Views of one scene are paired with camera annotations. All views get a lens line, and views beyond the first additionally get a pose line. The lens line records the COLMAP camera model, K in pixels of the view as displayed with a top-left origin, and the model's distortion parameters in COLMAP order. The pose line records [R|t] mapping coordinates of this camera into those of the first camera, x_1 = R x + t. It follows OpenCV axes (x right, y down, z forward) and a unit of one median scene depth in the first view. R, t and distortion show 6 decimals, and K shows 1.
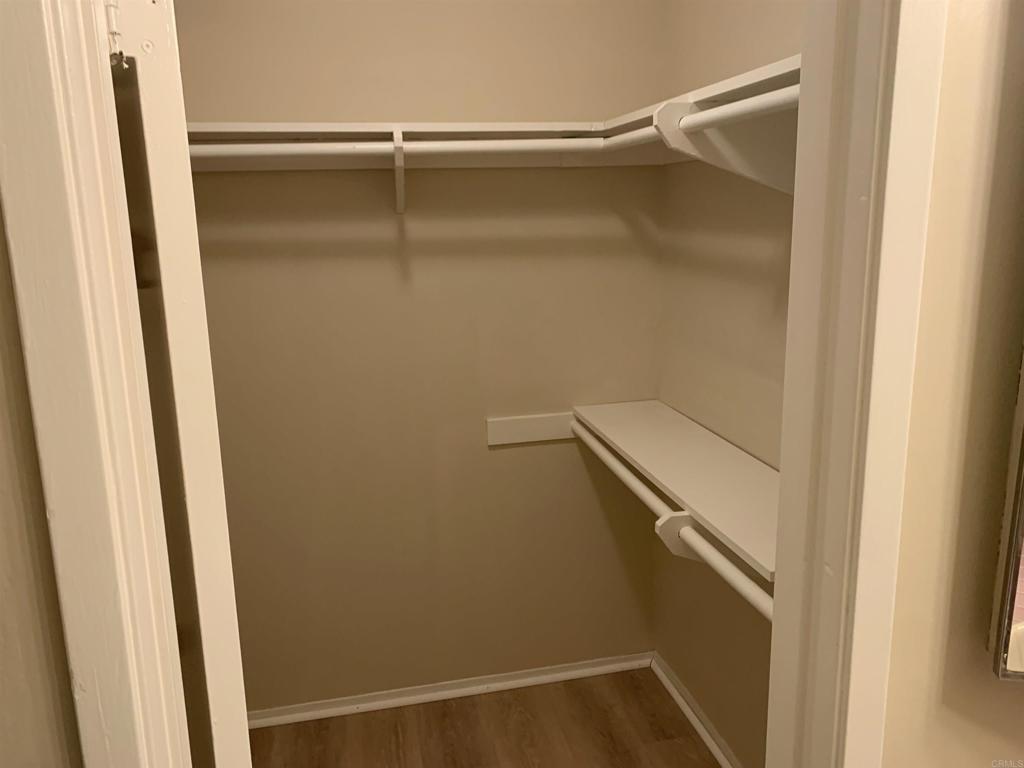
lens RADIAL K [[784.3, 0, 530.4], [0, 784.3, 371.9], [0, 0, 1]] dist [0.000808, -0.000112]
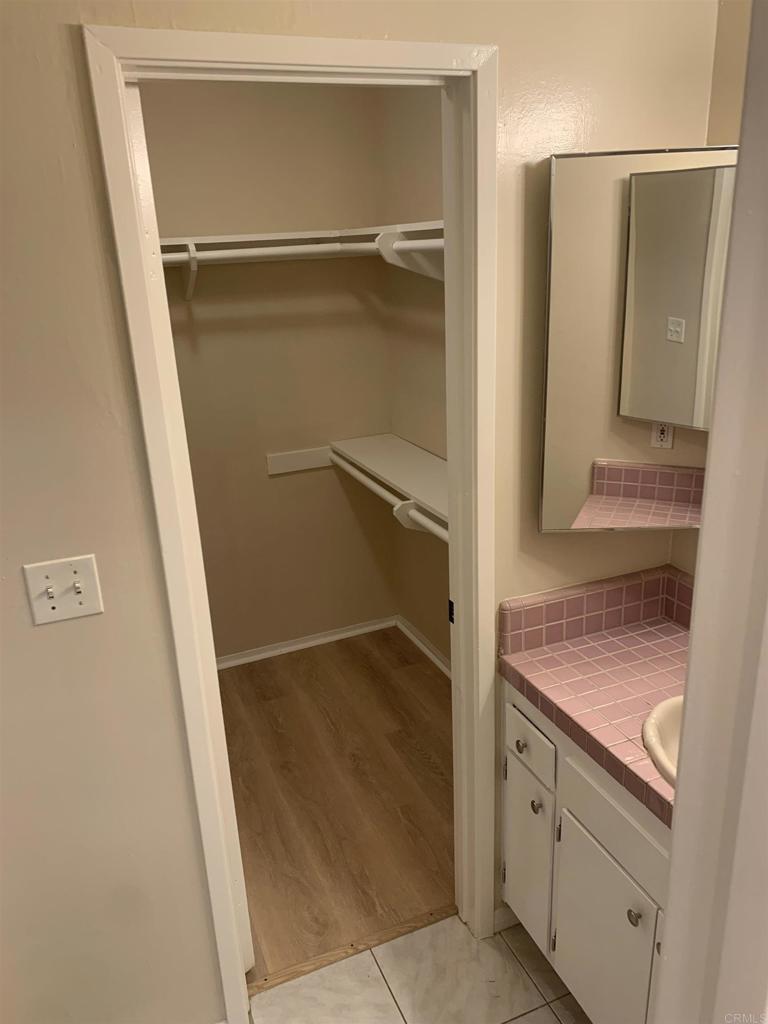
lens RADIAL K [[777.0, 0, 382.9], [0, 777.0, 525.1], [0, 0, 1]] dist [0.086898, -0.136907]
pose [[0.987020, -0.076753, 0.141067, -0.060320], [0.056645, 0.988330, 0.141401, 0.001049], [-0.150274, -0.131575, 0.979850, -0.381160]]
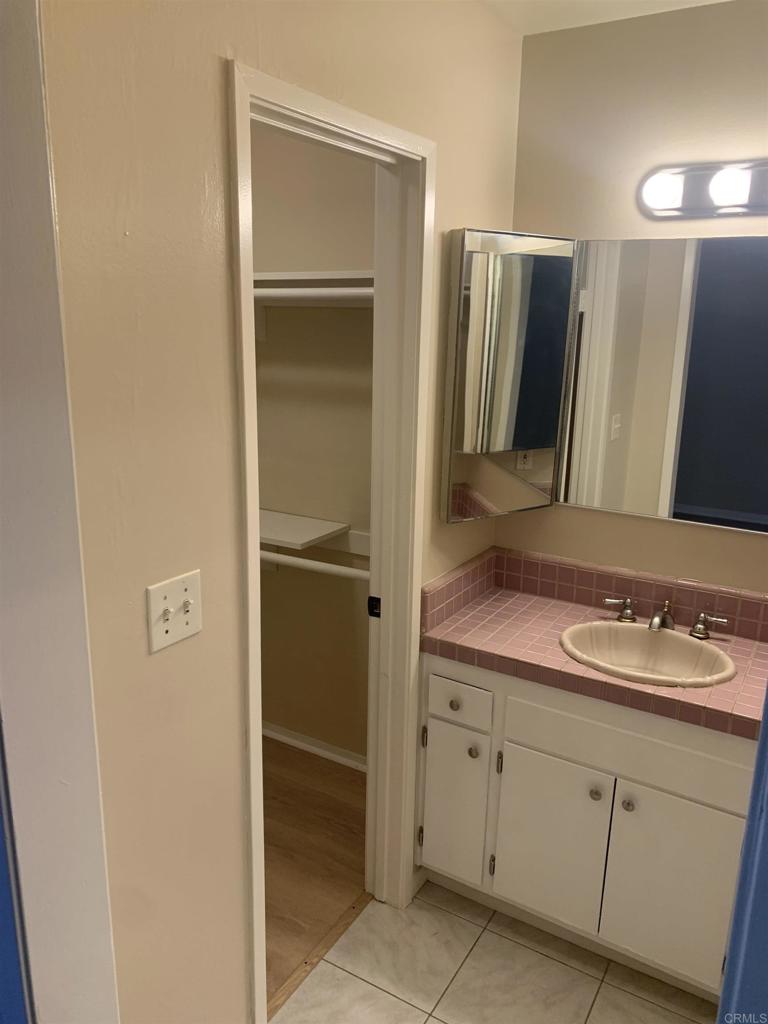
lens RADIAL K [[779.2, 0, 384.0], [0, 779.2, 512.0], [0, 0, 1]] dist [0.078789, -0.130871]
pose [[0.693976, -0.142525, 0.705751, -0.507969], [0.111571, 0.989659, 0.090150, 0.017309], [-0.711301, 0.016180, 0.702701, -0.264553]]
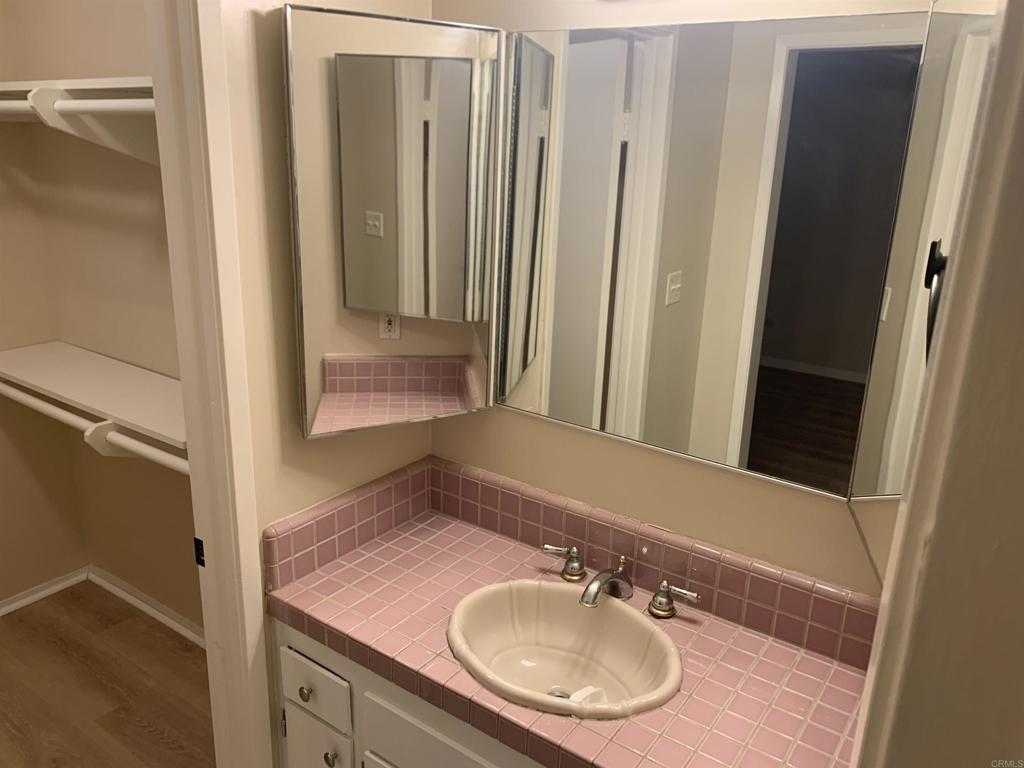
lens RADIAL K [[777.0, 0, 512.0], [0, 777.0, 384.0], [0, 0, 1]] dist [0.086898, -0.136907]
pose [[0.748320, -0.153713, 0.645282, -0.088943], [0.089601, 0.987289, 0.131275, 0.007251], [-0.657258, -0.040418, 0.752581, -0.270605]]
